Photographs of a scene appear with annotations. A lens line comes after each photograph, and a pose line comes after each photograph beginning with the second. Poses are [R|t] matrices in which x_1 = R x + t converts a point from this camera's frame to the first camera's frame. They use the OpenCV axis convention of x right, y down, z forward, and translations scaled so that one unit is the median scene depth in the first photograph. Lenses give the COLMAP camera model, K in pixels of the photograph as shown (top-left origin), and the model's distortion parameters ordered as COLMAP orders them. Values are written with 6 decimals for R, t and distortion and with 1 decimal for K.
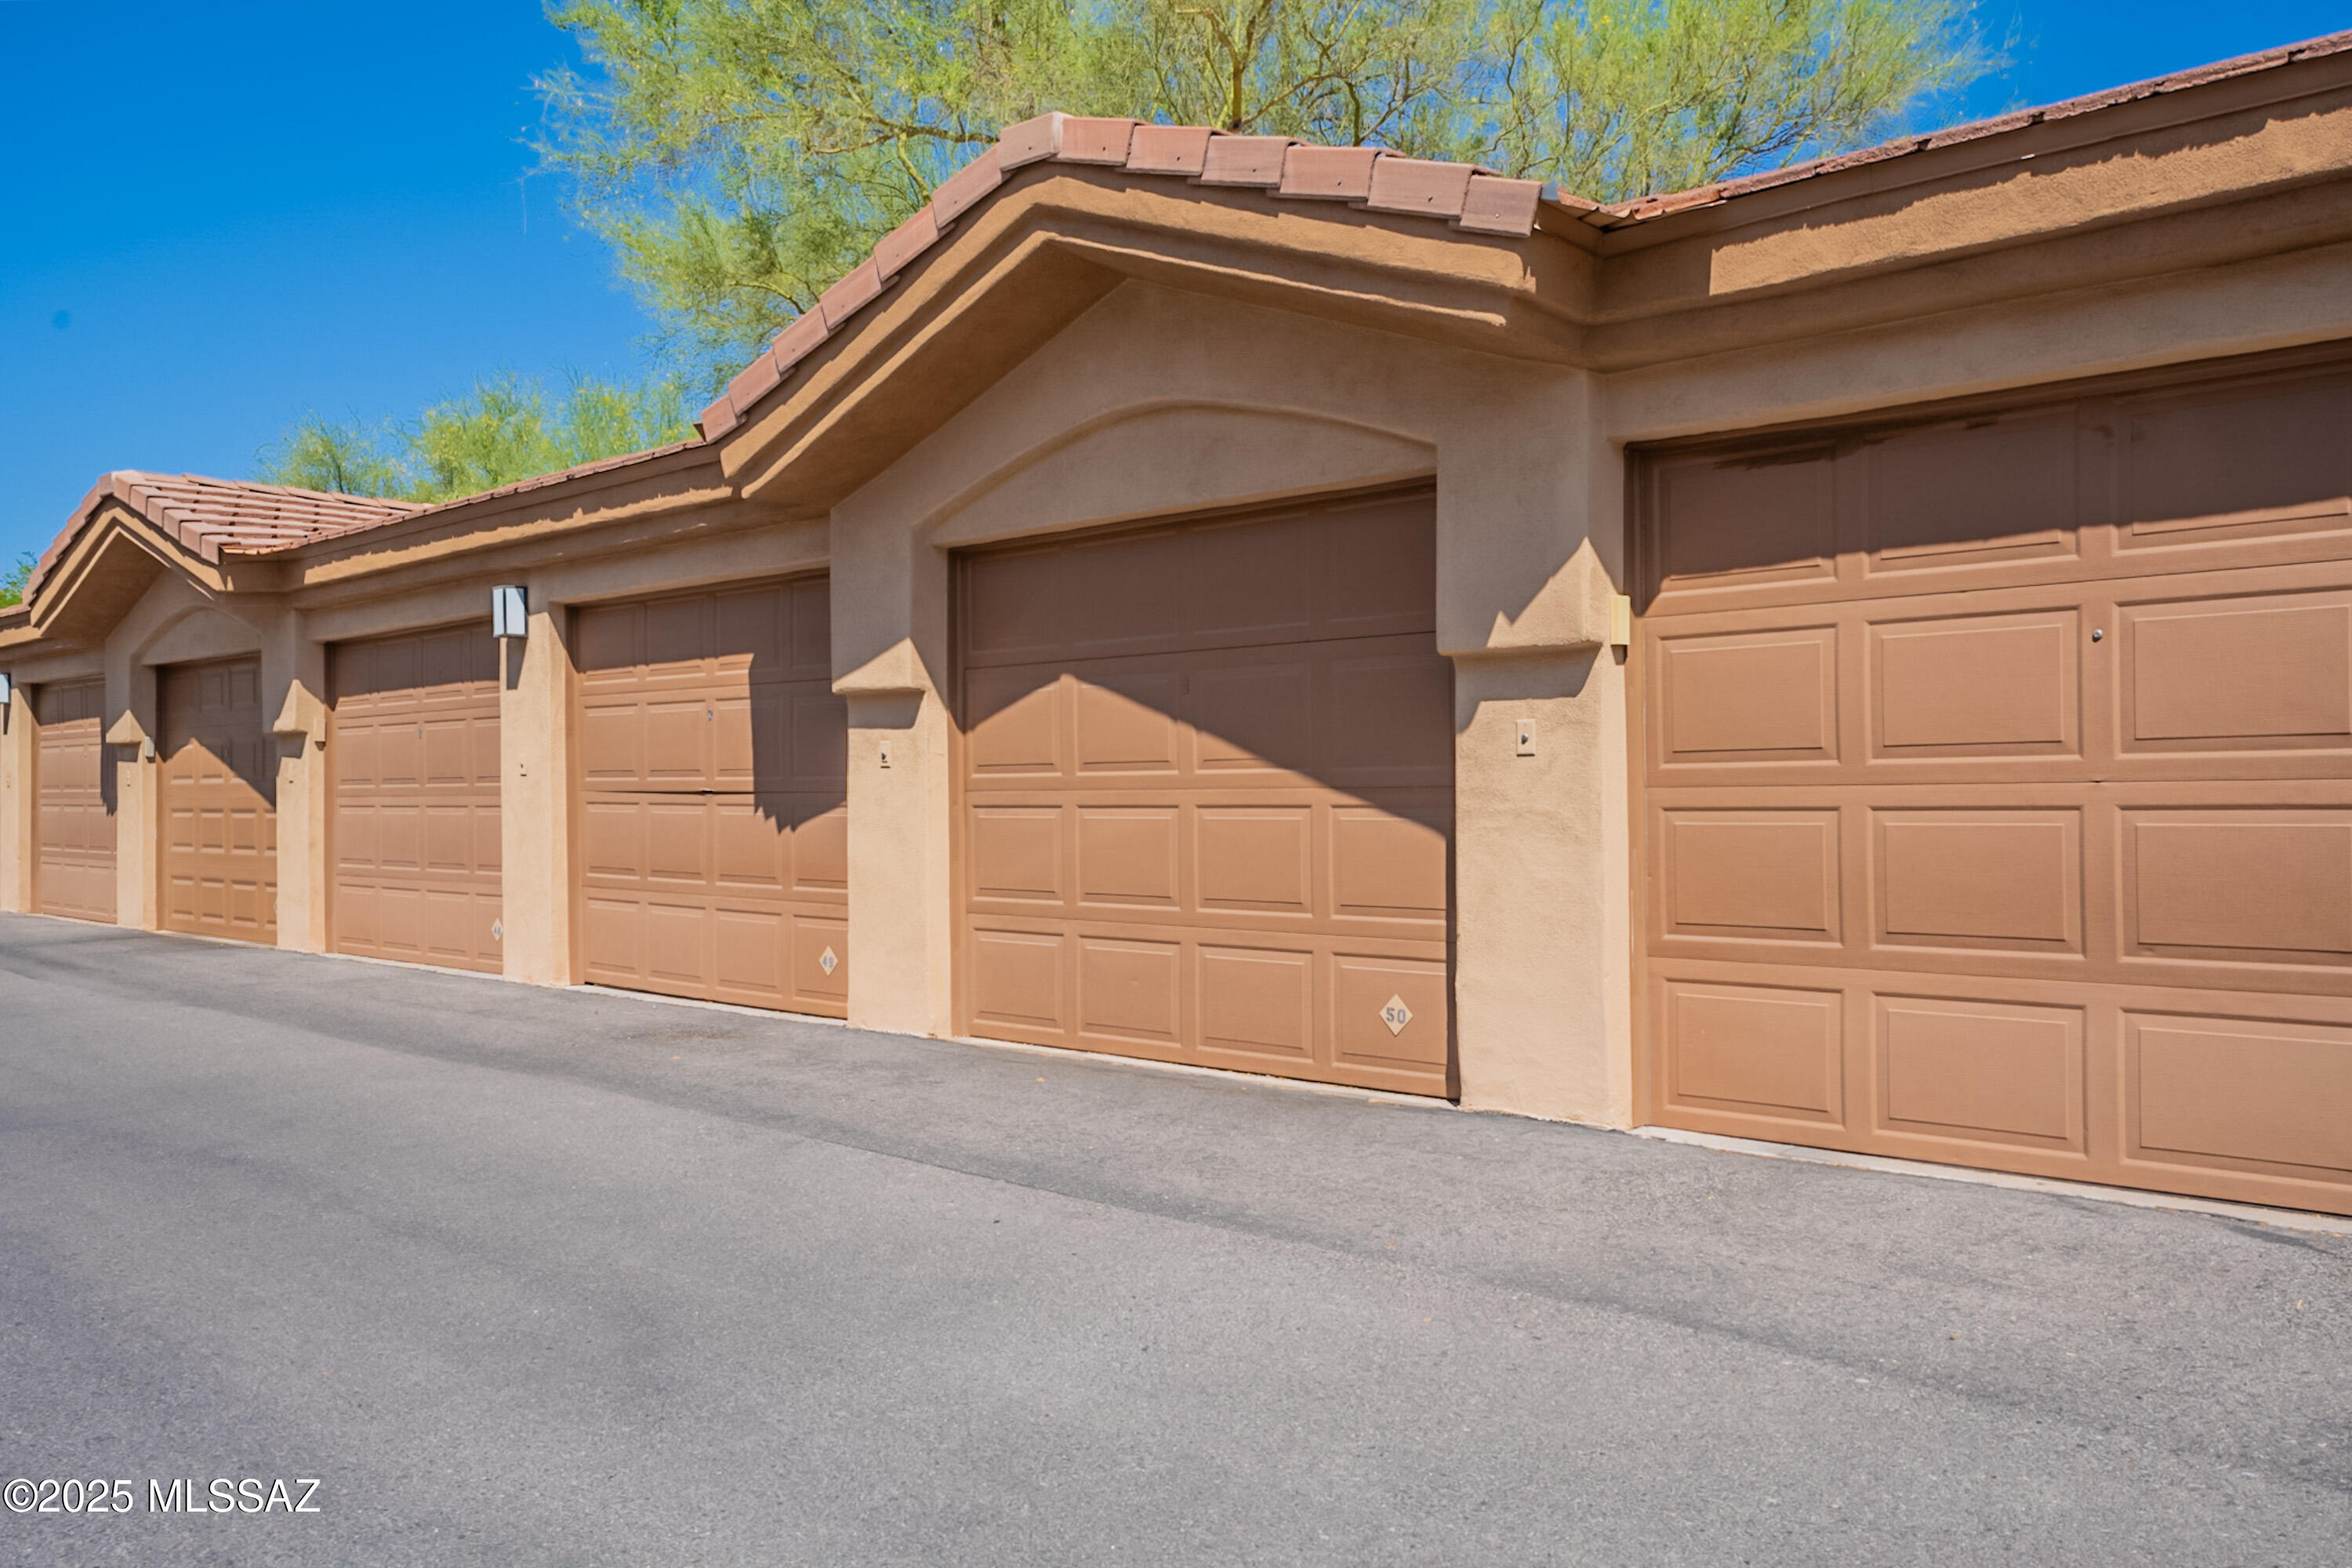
lens RADIAL K [[1882.7, 0, 1175.4], [0, 1882.7, 786.8], [0, 0, 1]] dist [-0.003866, -0.000586]
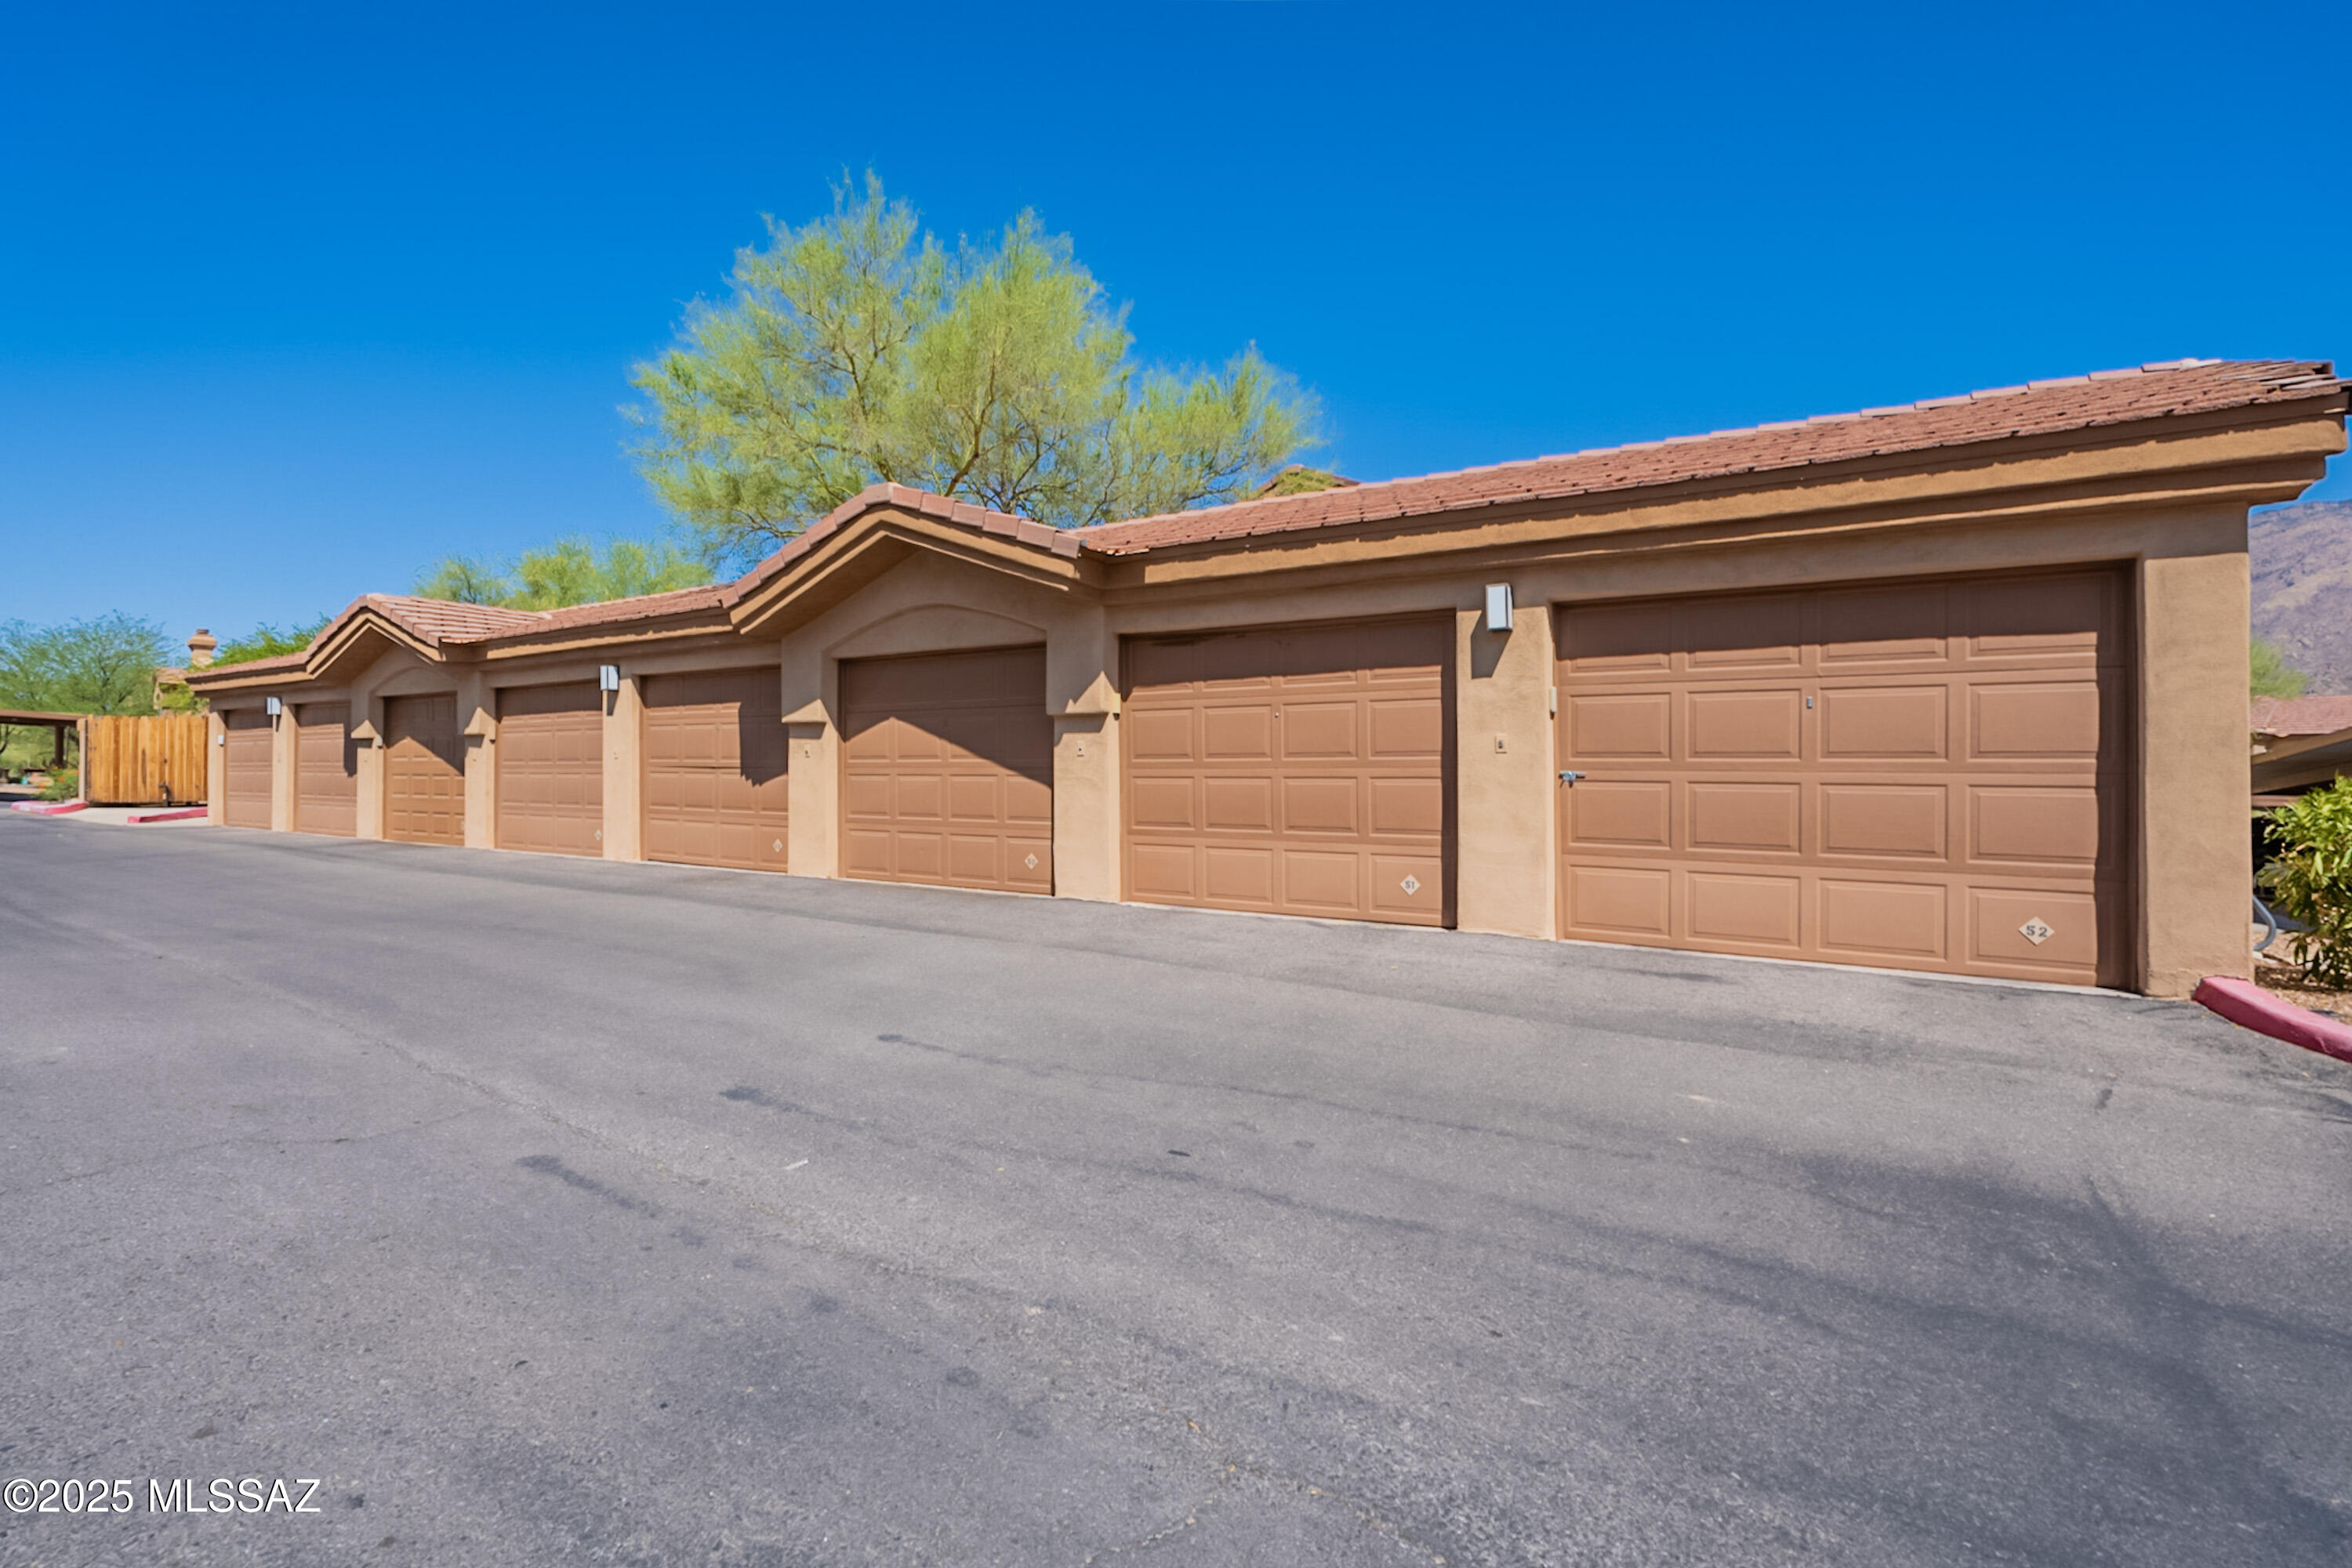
lens RADIAL K [[1036.4, 0, 1165.3], [0, 1036.4, 758.7], [0, 0, 1]] dist [-0.000401, 0.000284]
pose [[0.979796, 0.007423, 0.199861, 0.014873], [-0.006337, 0.999961, -0.006073, -0.003649], [-0.199899, 0.004684, 0.979805, -0.286822]]
